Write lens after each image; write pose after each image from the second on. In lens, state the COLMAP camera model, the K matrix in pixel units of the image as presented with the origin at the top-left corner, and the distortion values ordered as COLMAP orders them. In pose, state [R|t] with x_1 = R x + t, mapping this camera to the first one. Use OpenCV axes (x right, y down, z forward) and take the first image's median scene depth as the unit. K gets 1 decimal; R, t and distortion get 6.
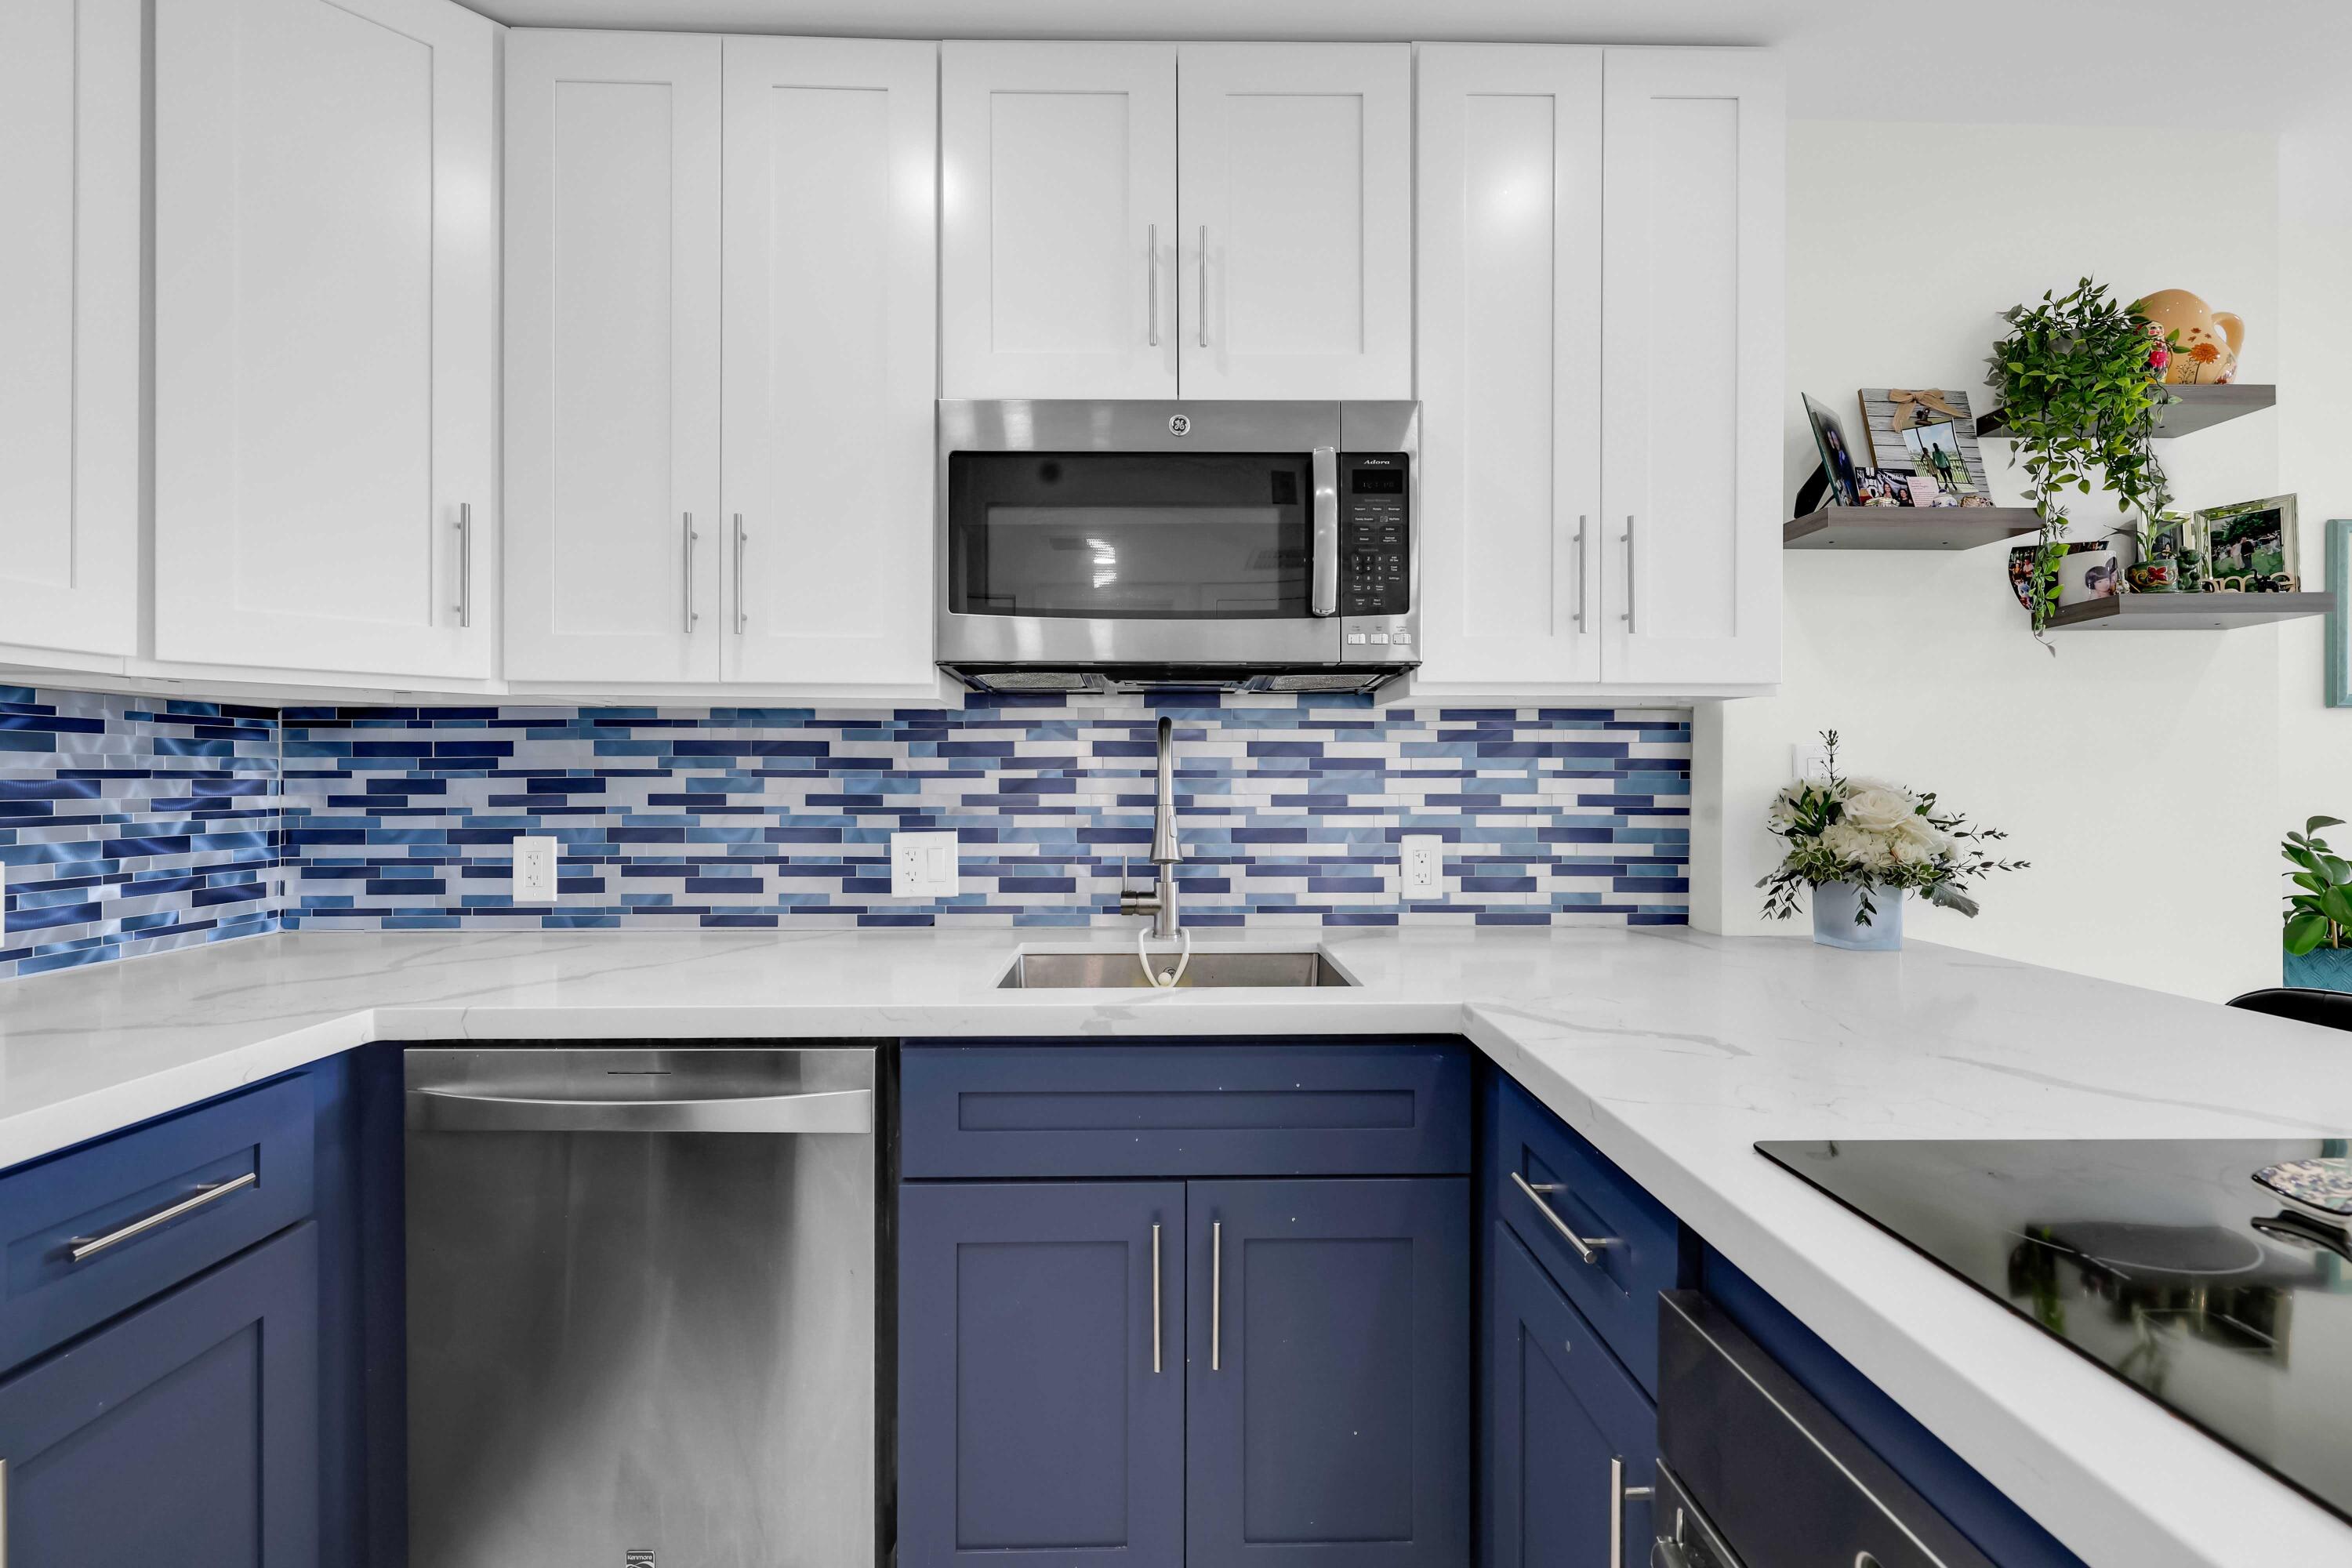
lens RADIAL K [[1027.7, 0, 1153.4], [0, 1027.7, 779.4], [0, 0, 1]] dist [-0.001765, 0.000115]
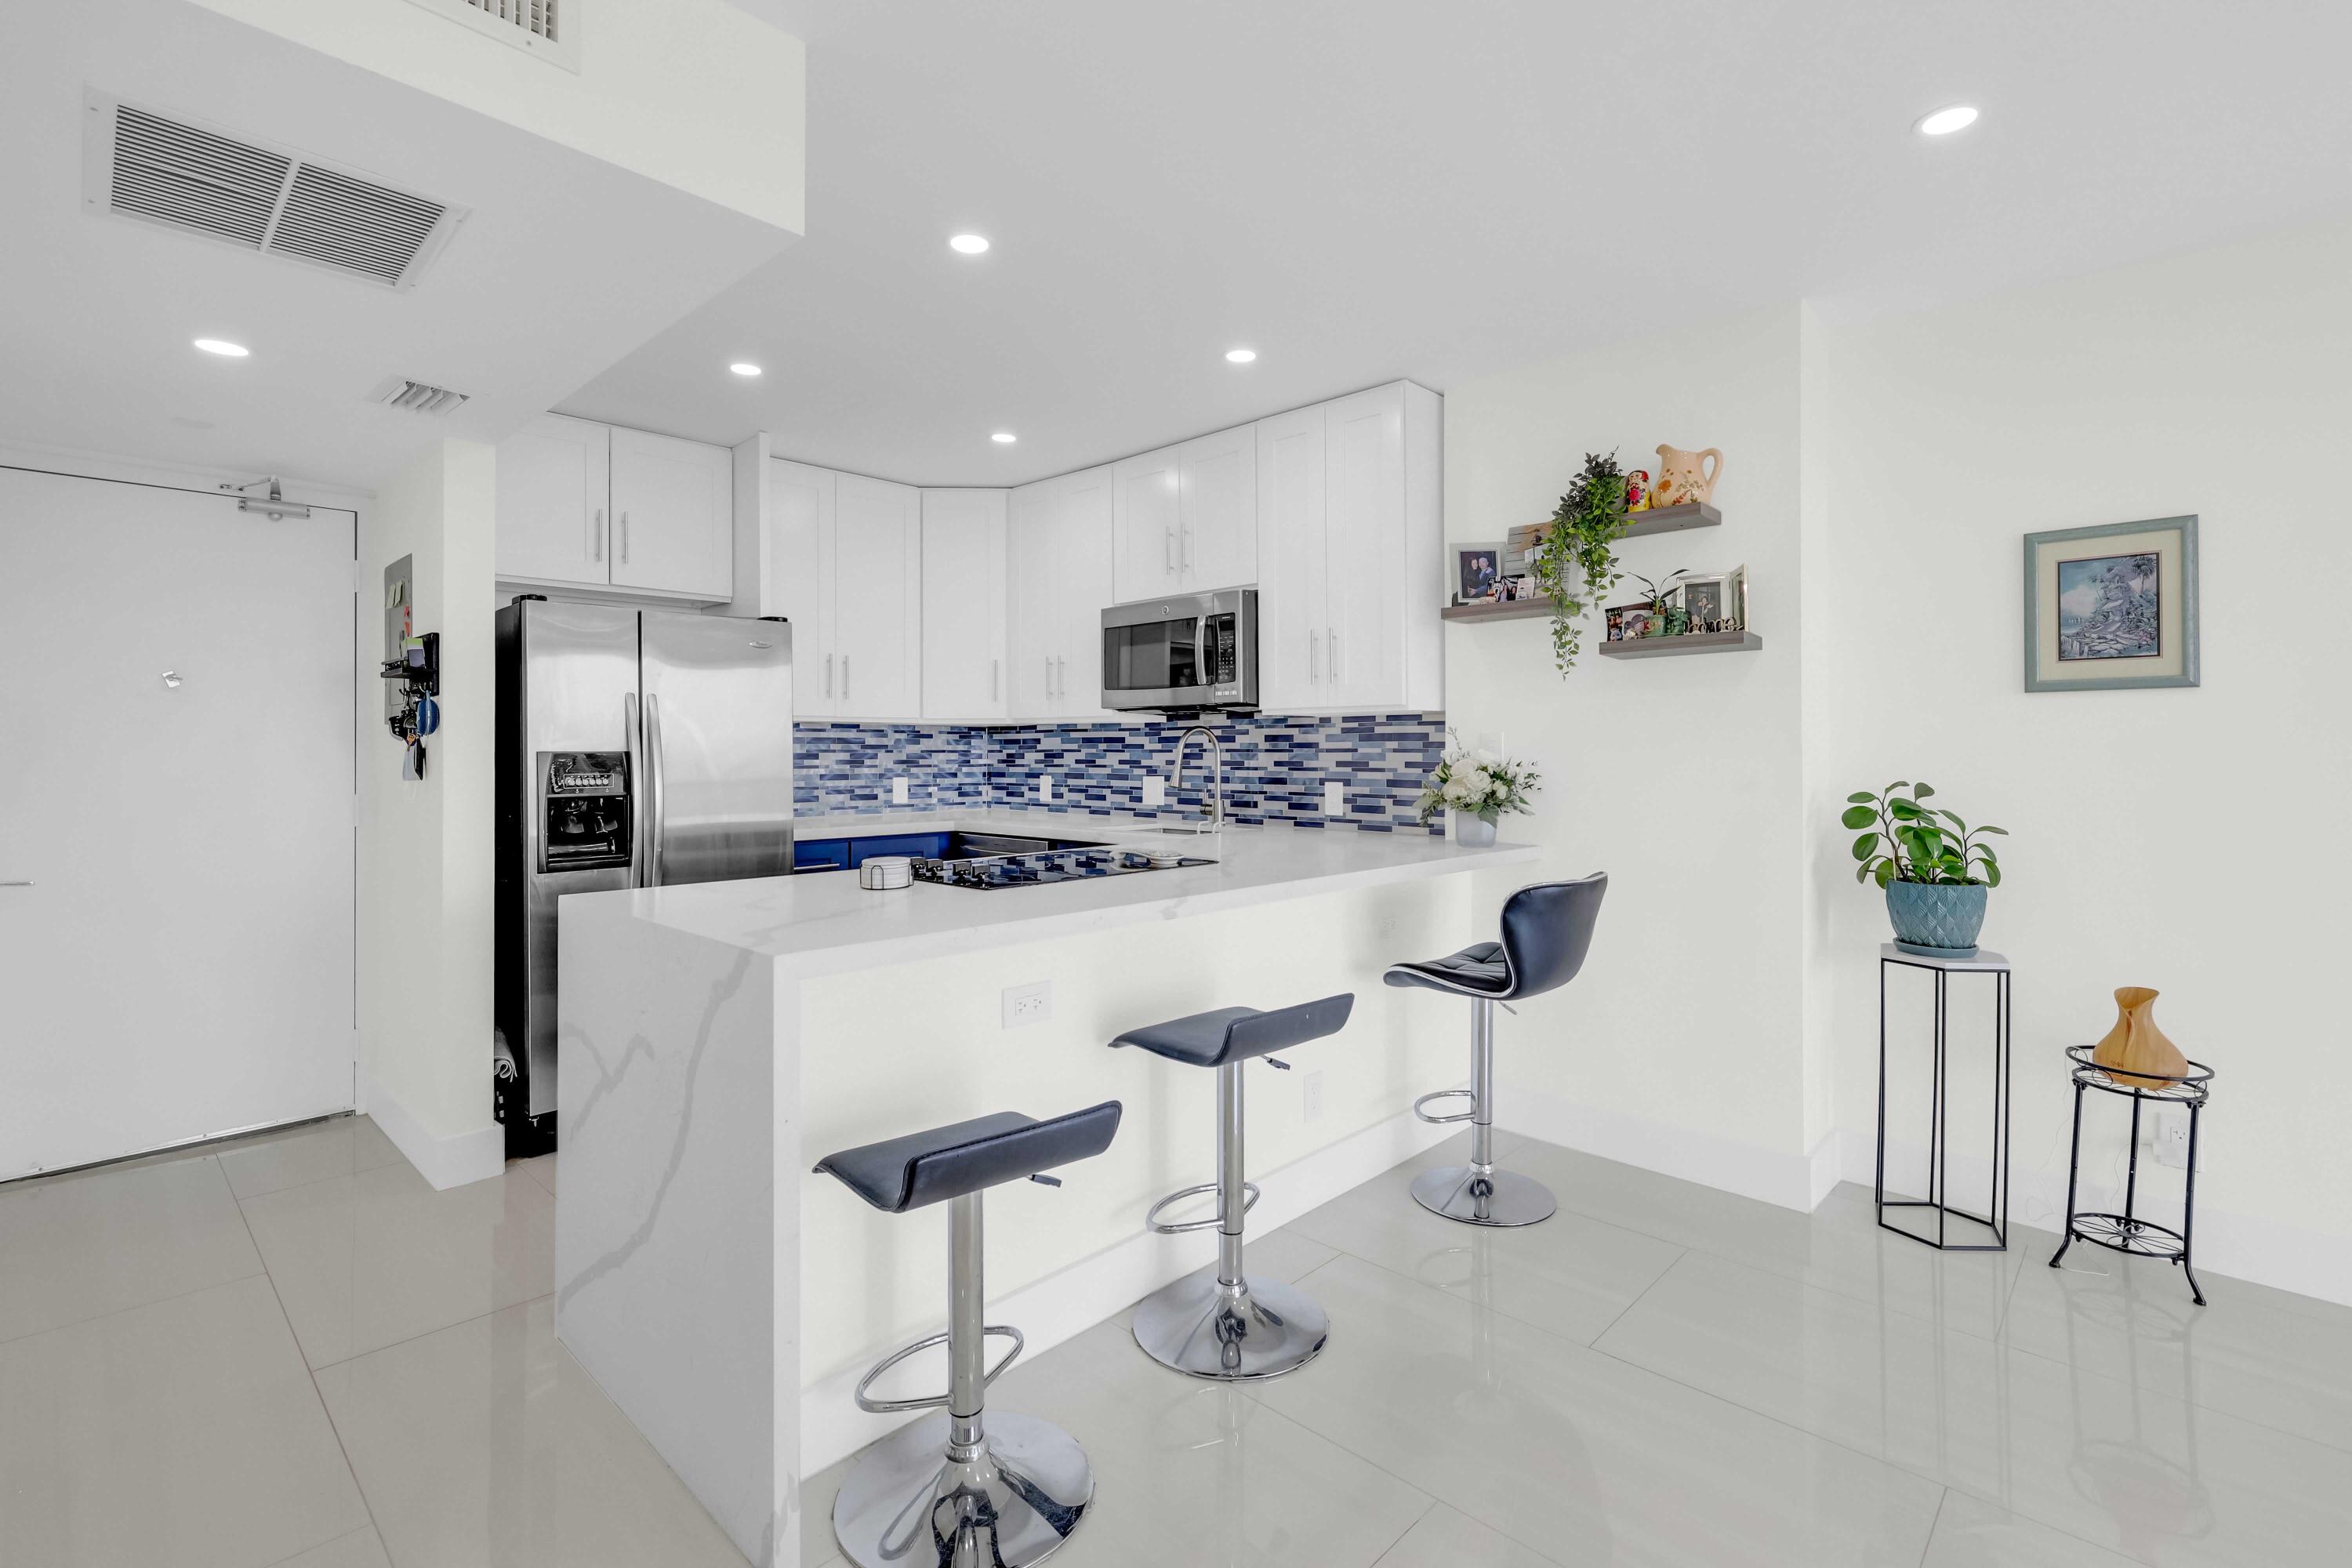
lens RADIAL K [[1065.3, 0, 1188.7], [0, 1065.3, 747.5], [0, 0, 1]] dist [0.000732, -0.000743]
pose [[0.711918, -0.003734, -0.702253, 1.540230], [-0.001534, 0.999975, -0.006873, 0.003308], [0.702261, 0.005970, 0.711894, -0.646575]]
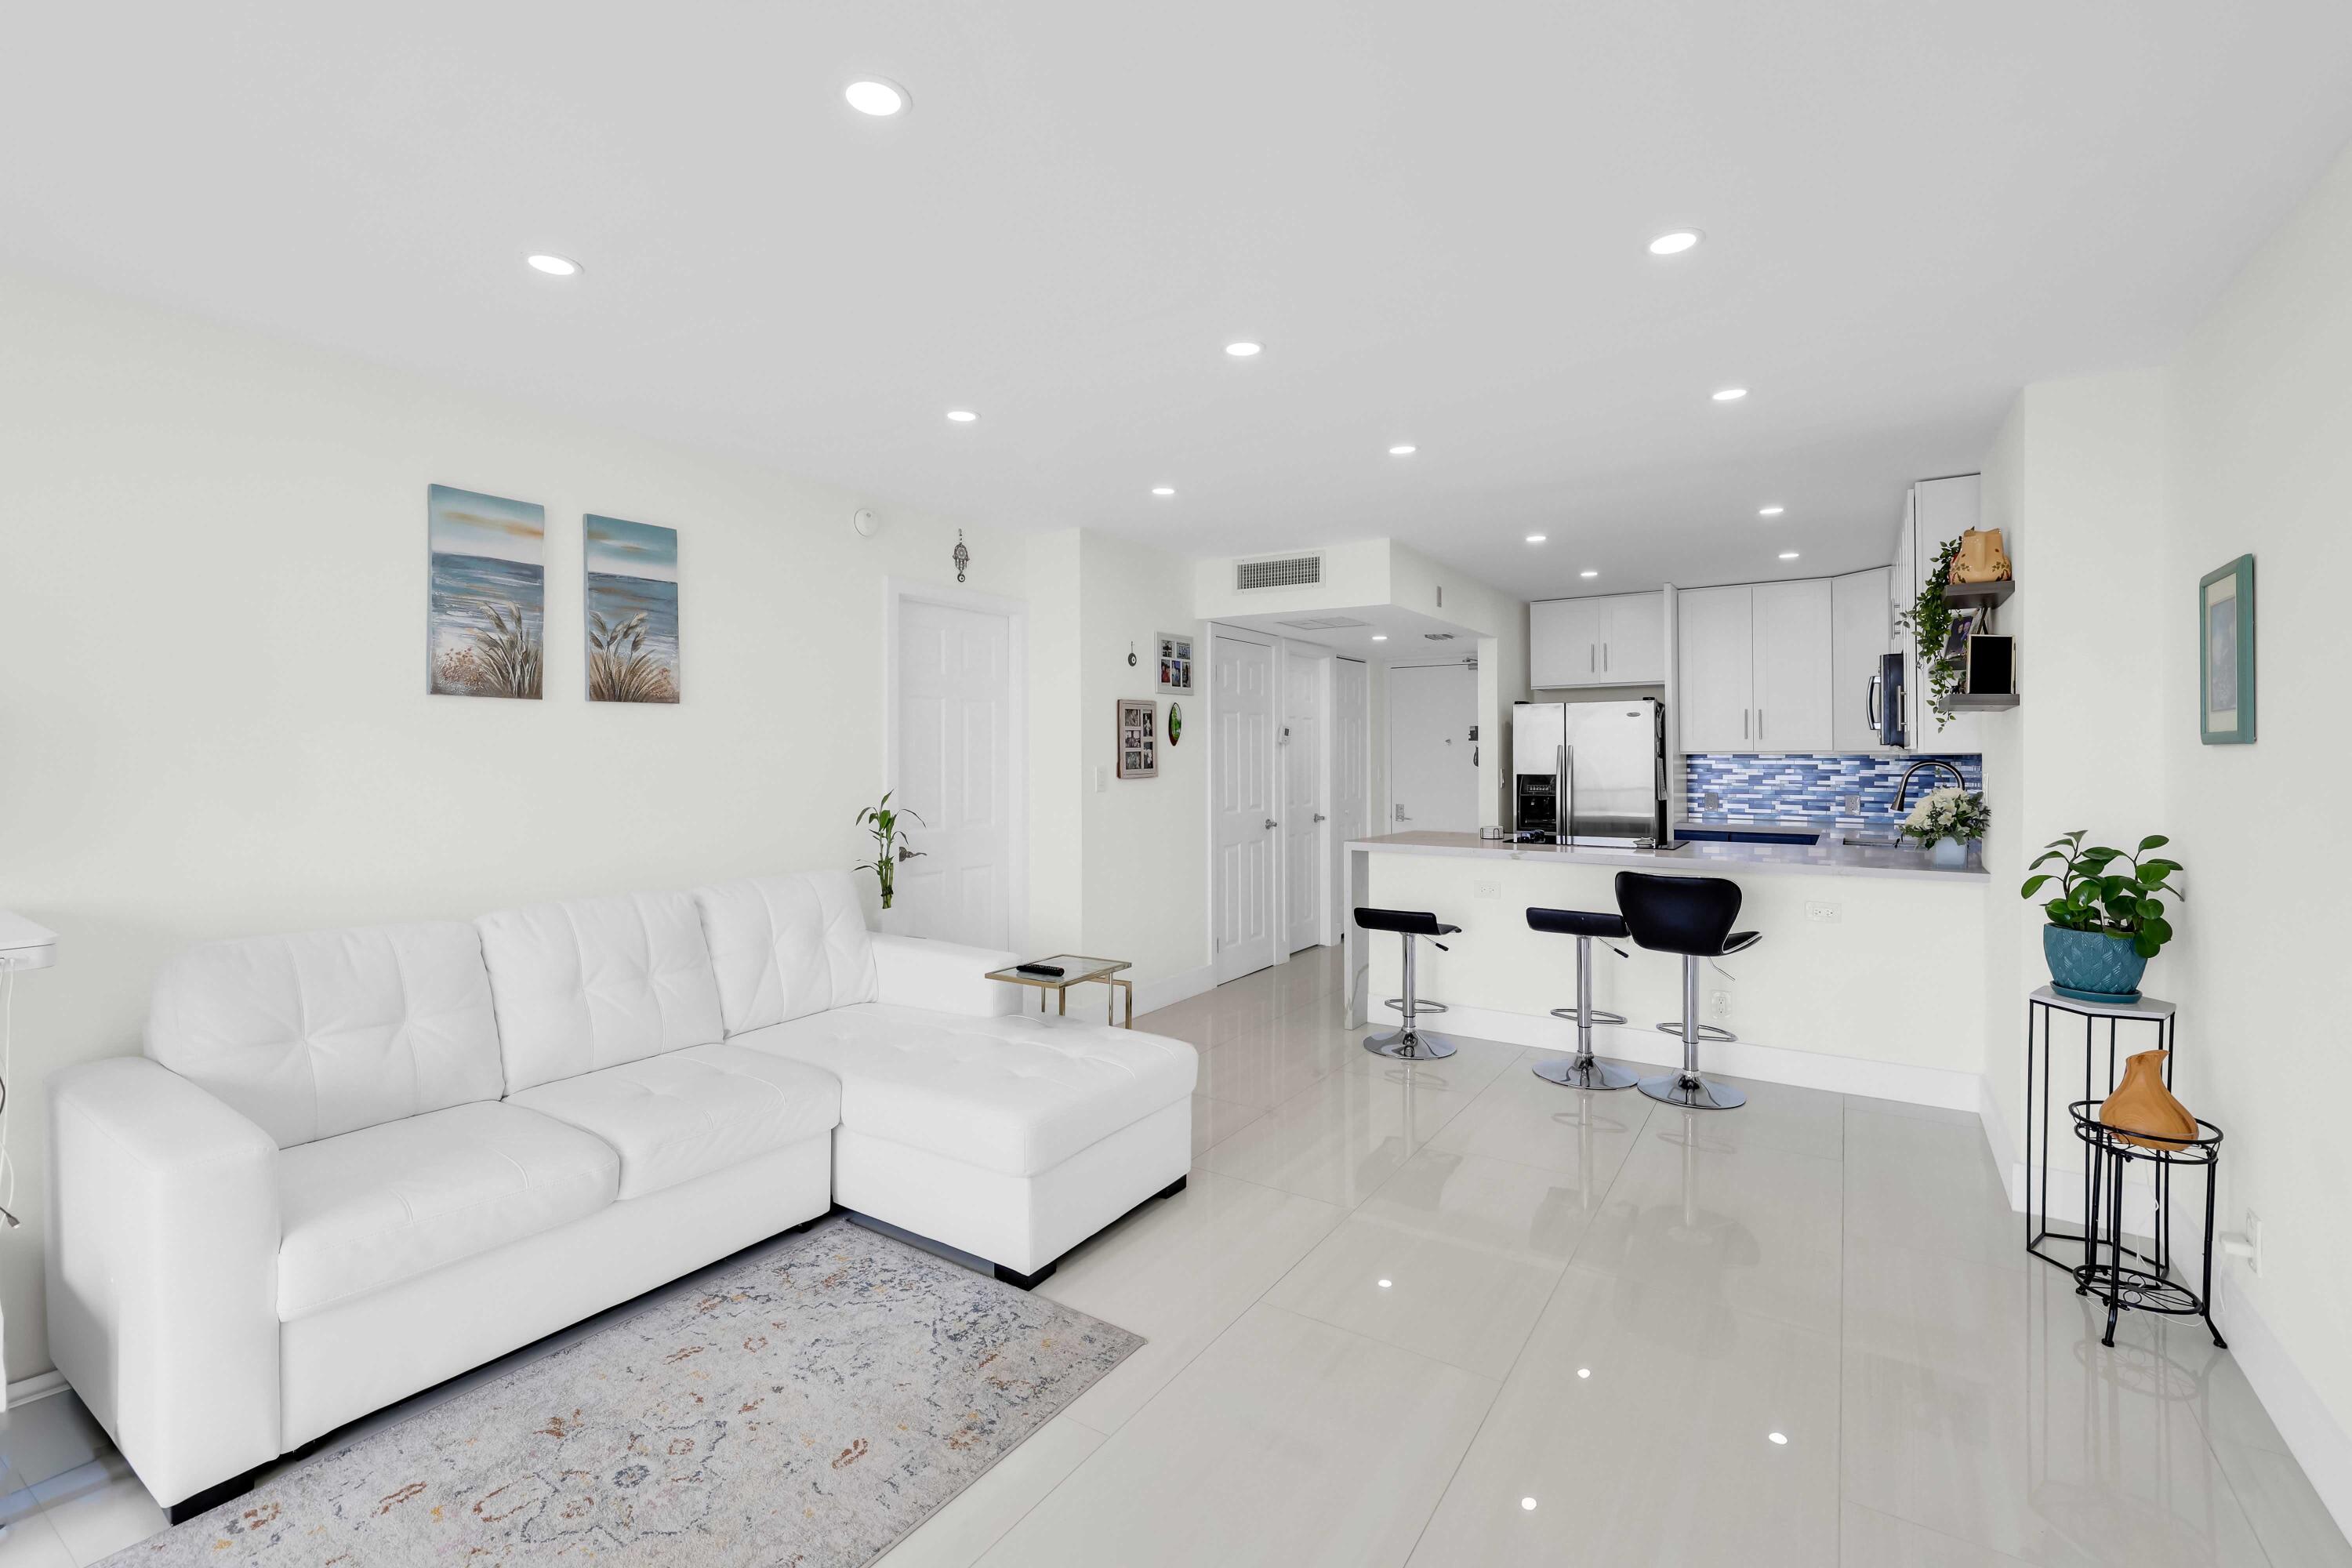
lens RADIAL K [[1027.7, 0, 1178.6], [0, 1027.7, 744.5], [0, 0, 1]] dist [-0.001765, 0.000115]
pose [[-0.564237, -0.009329, -0.825560, 3.162730], [-0.005441, 0.999956, -0.007581, -0.066313], [0.825595, 0.000214, -0.564263, 0.831255]]
